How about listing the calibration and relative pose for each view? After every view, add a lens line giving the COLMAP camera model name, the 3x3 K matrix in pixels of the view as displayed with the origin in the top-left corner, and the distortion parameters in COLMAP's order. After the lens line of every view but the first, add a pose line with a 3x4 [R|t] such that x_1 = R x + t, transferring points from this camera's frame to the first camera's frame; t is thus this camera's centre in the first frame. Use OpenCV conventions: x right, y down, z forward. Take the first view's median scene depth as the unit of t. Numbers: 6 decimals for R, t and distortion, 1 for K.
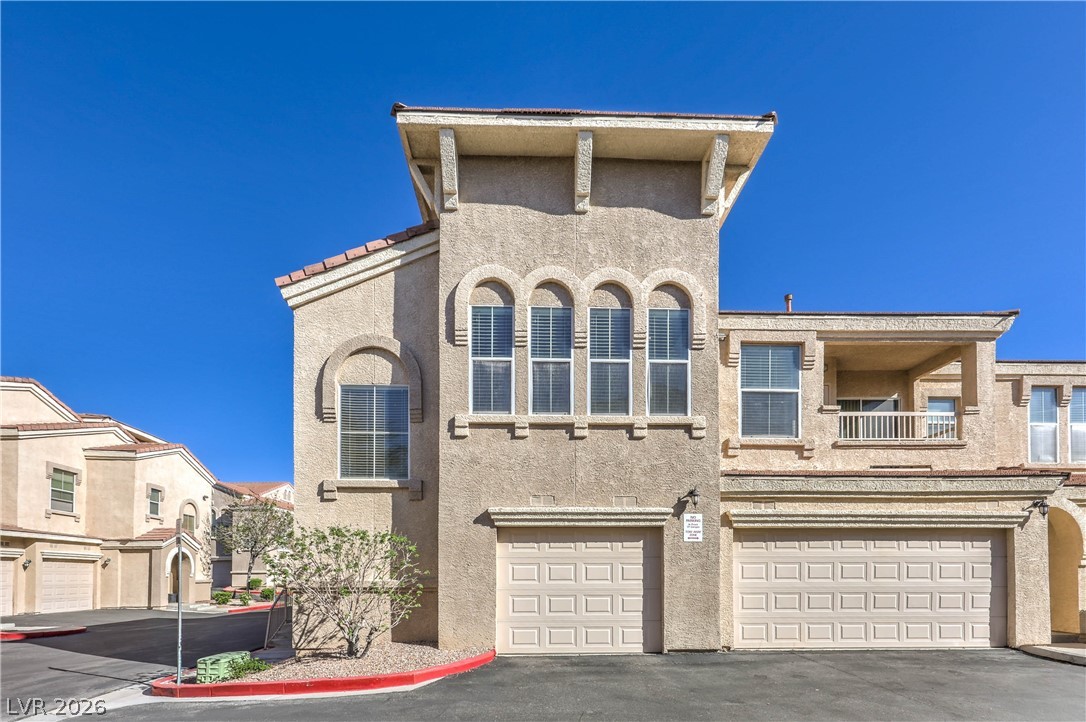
lens RADIAL K [[516.4, 0, 542.1], [0, 516.4, 439.5], [0, 0, 1]] dist [0.001658, 0.000307]
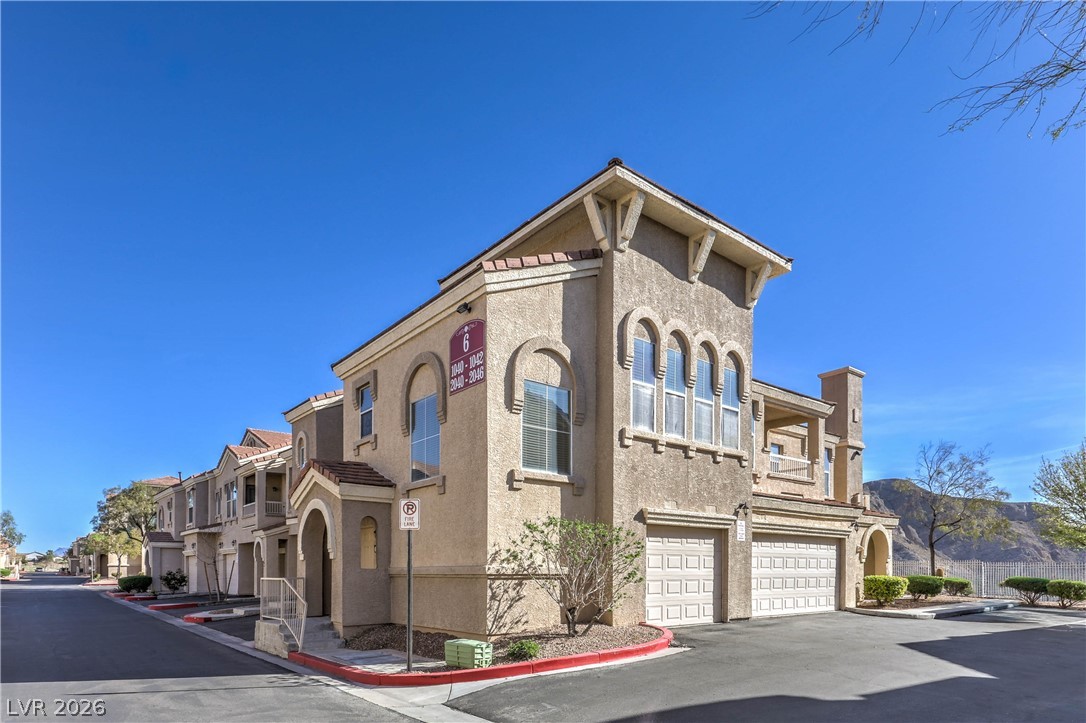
lens RADIAL K [[598.6, 0, 543.0], [0, 598.6, 361.5], [0, 0, 1]] dist [0.004073, 0.000459]
pose [[0.798036, 0.200956, 0.568115, -1.112817], [-0.166923, 0.979585, -0.112025, -0.009866], [-0.579029, -0.005432, 0.815289, -0.024653]]
